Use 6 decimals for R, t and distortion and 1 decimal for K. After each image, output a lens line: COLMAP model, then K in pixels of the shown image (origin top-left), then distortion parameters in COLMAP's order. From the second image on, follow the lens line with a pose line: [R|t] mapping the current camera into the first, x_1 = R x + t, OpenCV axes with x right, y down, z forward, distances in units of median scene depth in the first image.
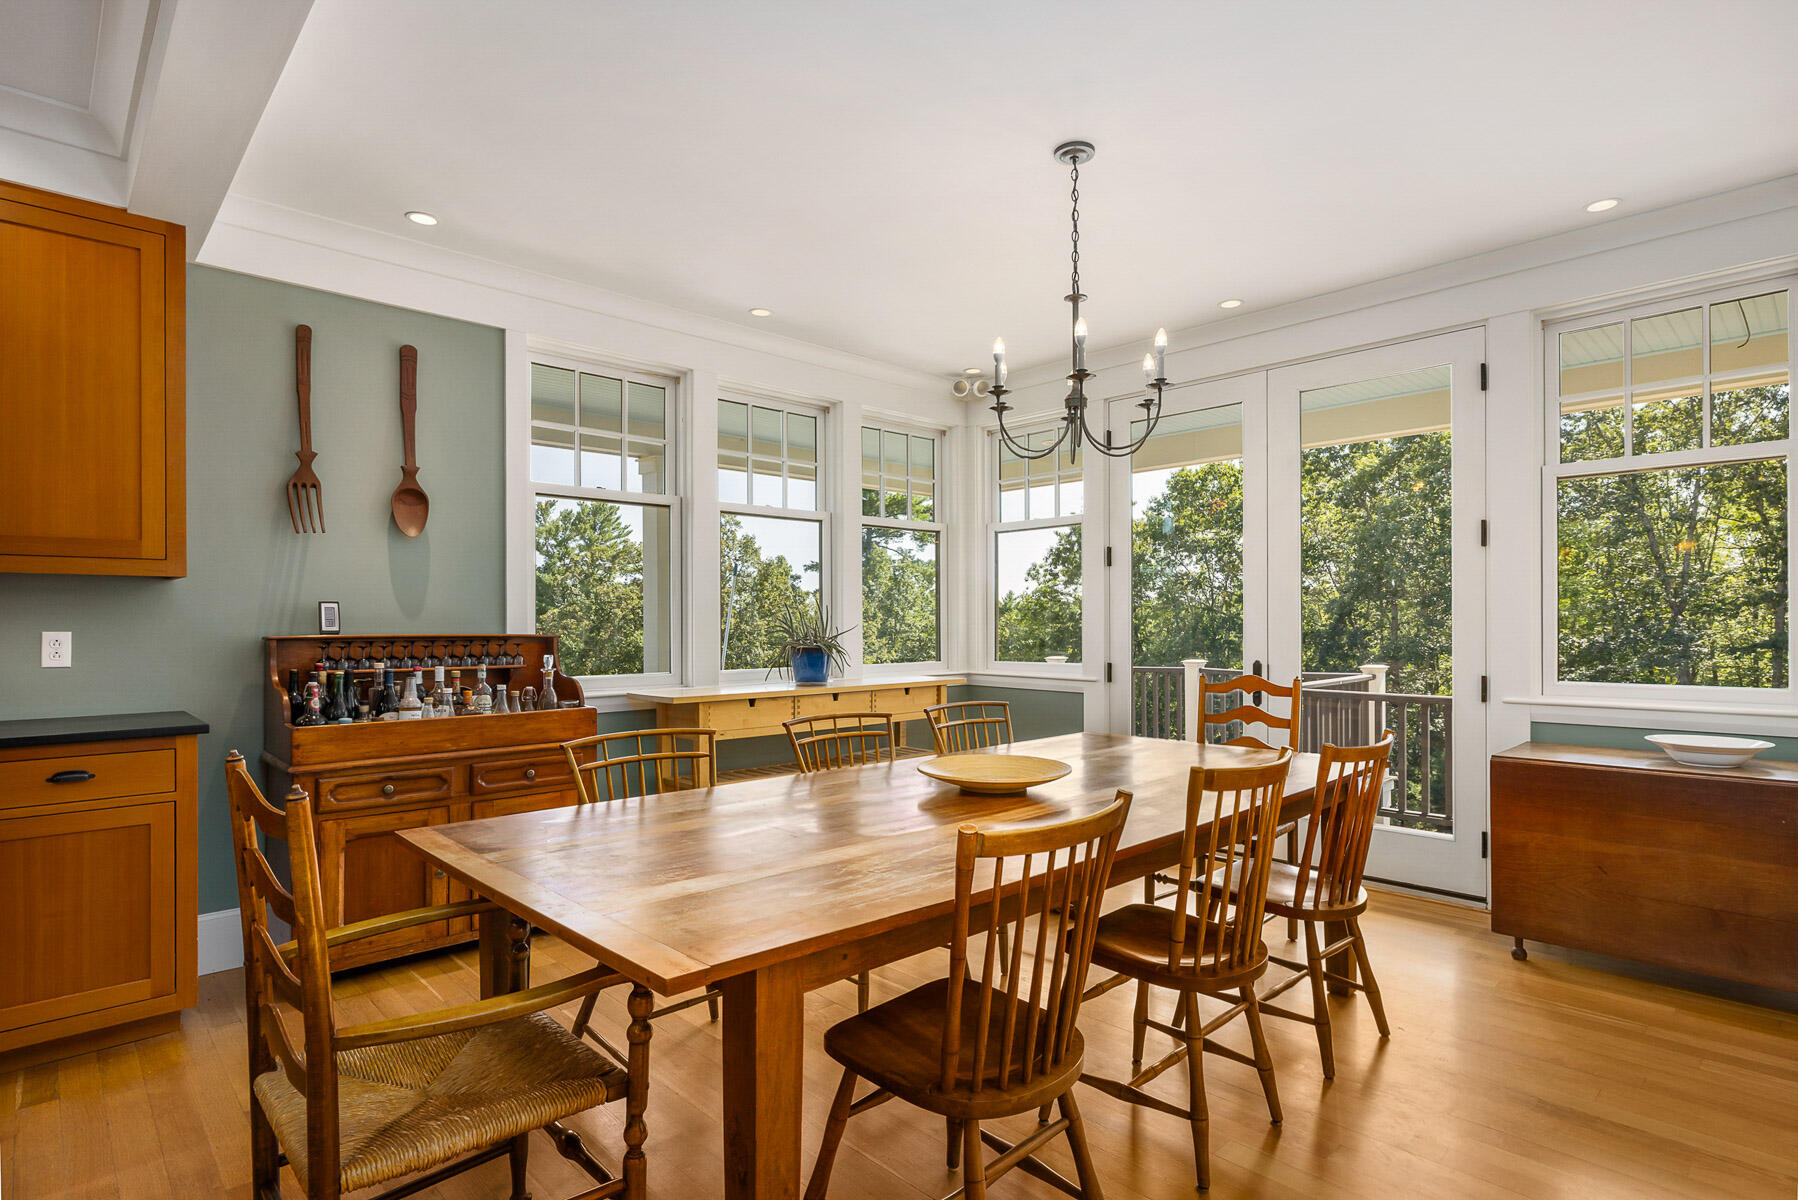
lens RADIAL K [[918.0, 0, 899.7], [0, 918.0, 615.3], [0, 0, 1]] dist [-0.006909, 0.001090]
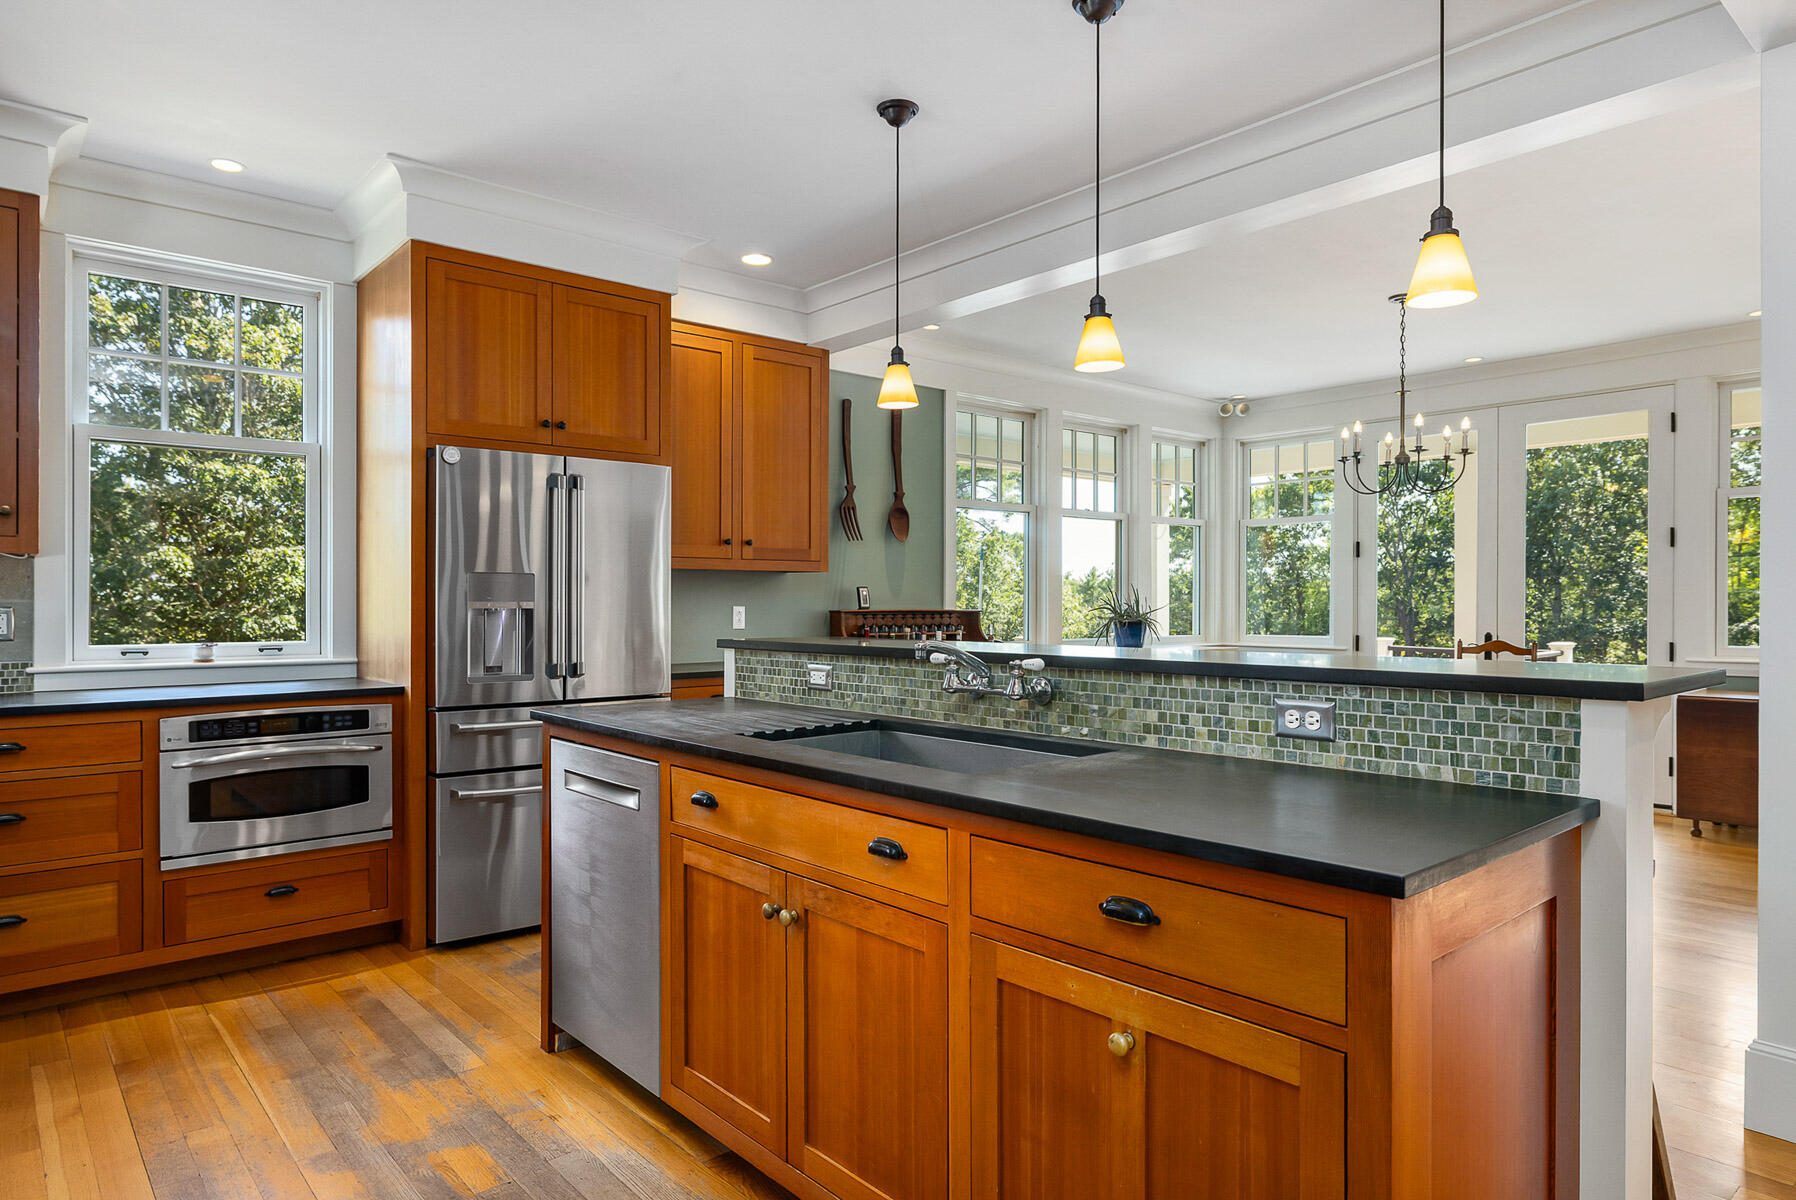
lens RADIAL K [[1074.1, 0, 907.7], [0, 1074.1, 603.4], [0, 0, 1]] dist [0.002772, -0.001740]
pose [[0.998989, 0.001801, -0.044911, -0.460898], [-0.001425, 0.999964, 0.008399, -0.003034], [0.044924, -0.008326, 0.998956, -0.703104]]
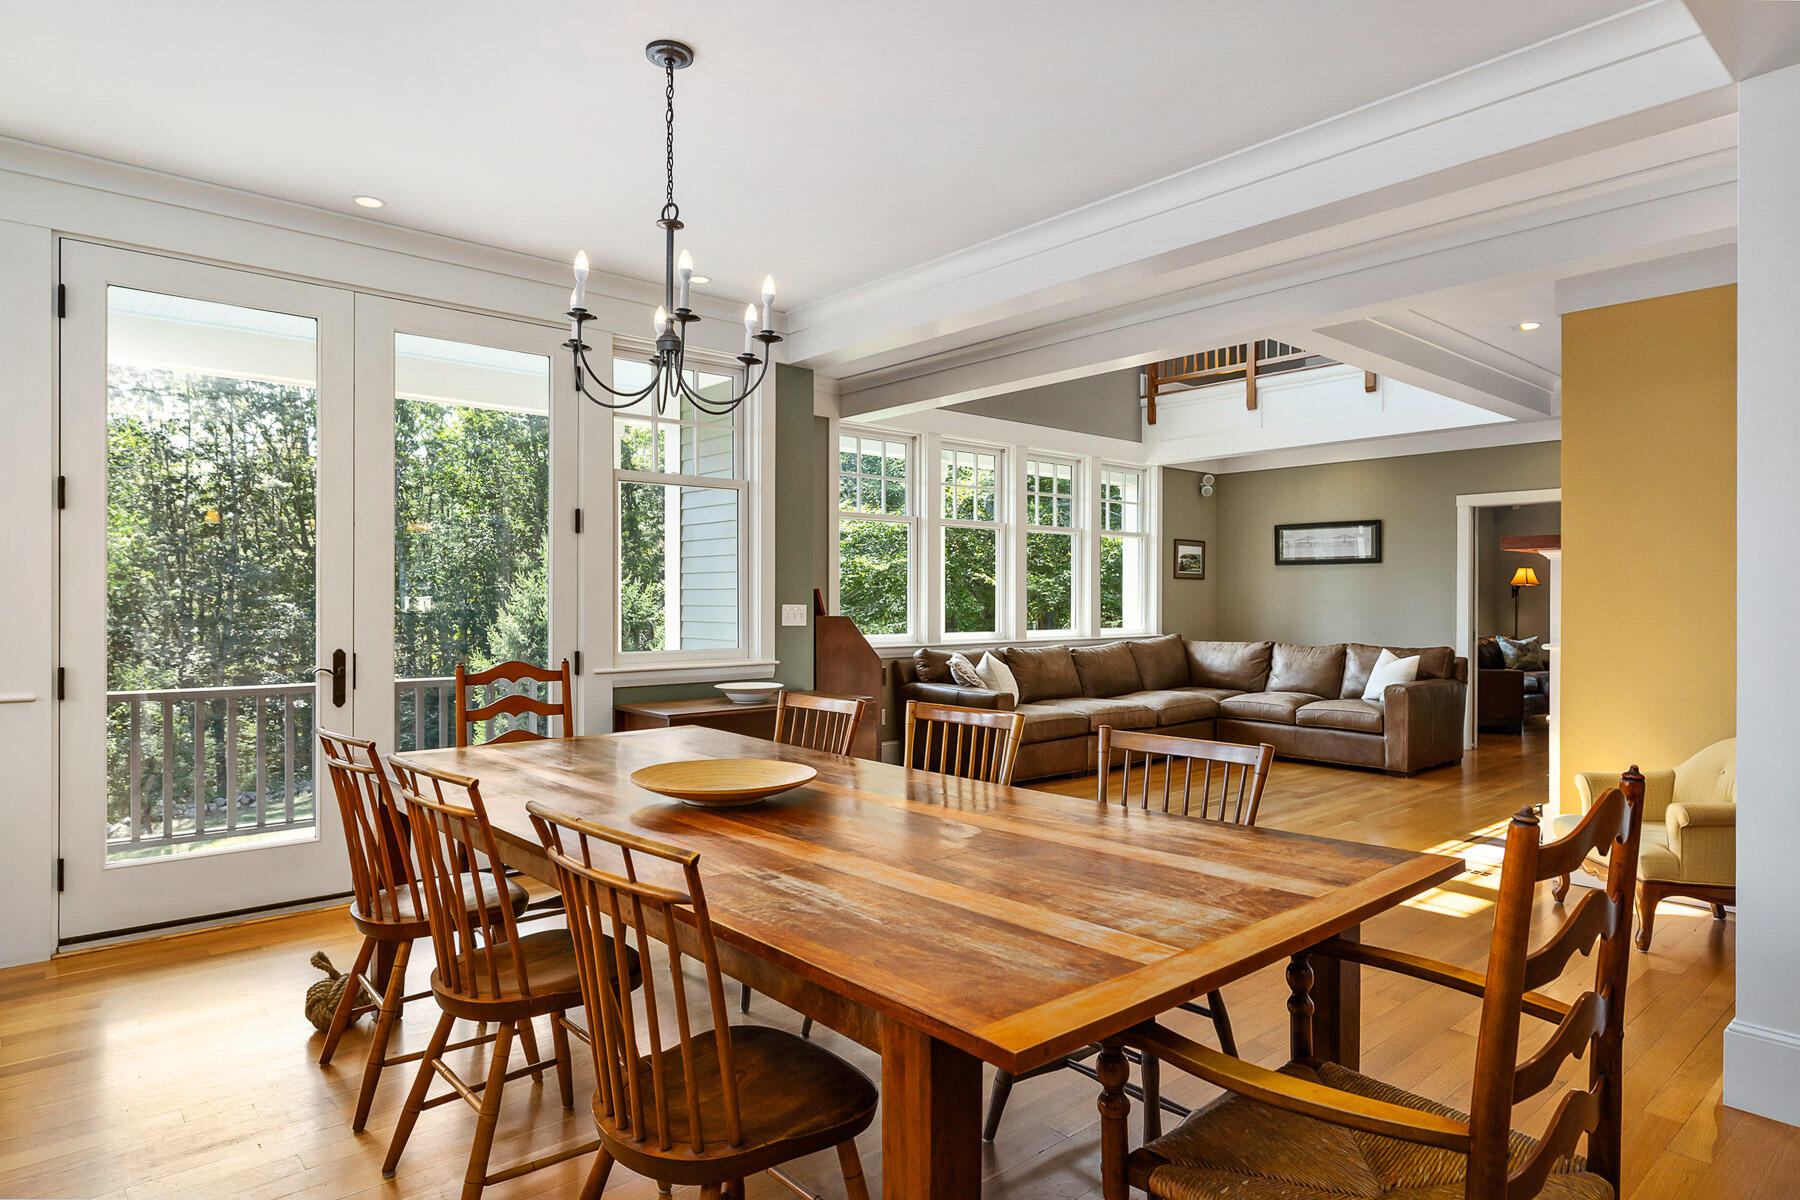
lens RADIAL K [[1031.7, 0, 902.0], [0, 1031.7, 612.8], [0, 0, 1]] dist [0.000641, -0.001586]
pose [[0.041449, -0.008141, 0.999107, -0.633065], [-0.009828, 0.999915, 0.008555, 0.006195], [-0.999092, -0.010173, 0.041365, 0.612083]]
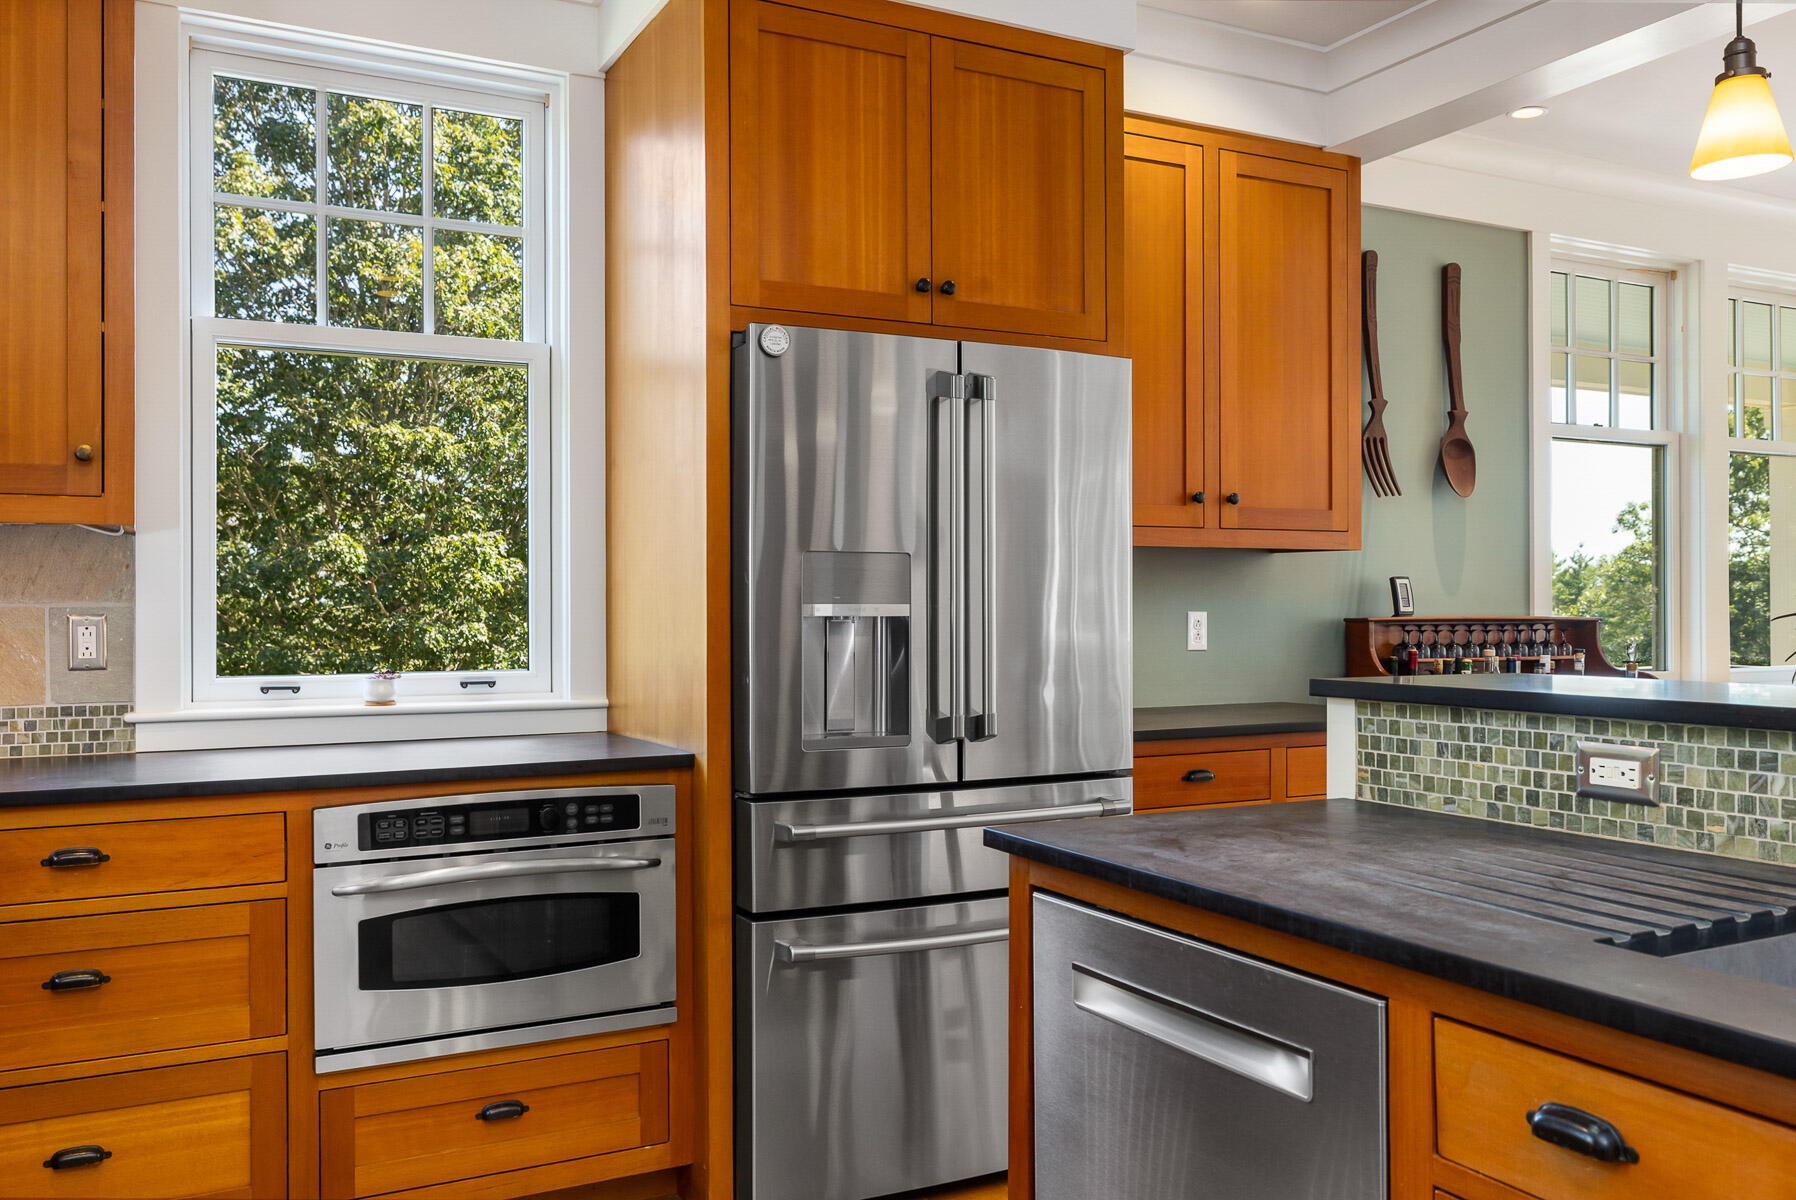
lens RADIAL K [[1473.6, 0, 907.6], [0, 1473.6, 605.6], [0, 0, 1]] dist [-0.008049, 0.012594]
pose [[0.961021, -0.000565, -0.276476, -0.666086], [0.002909, 0.999963, 0.008069, -0.000649], [0.276461, -0.008559, 0.960987, -0.419878]]
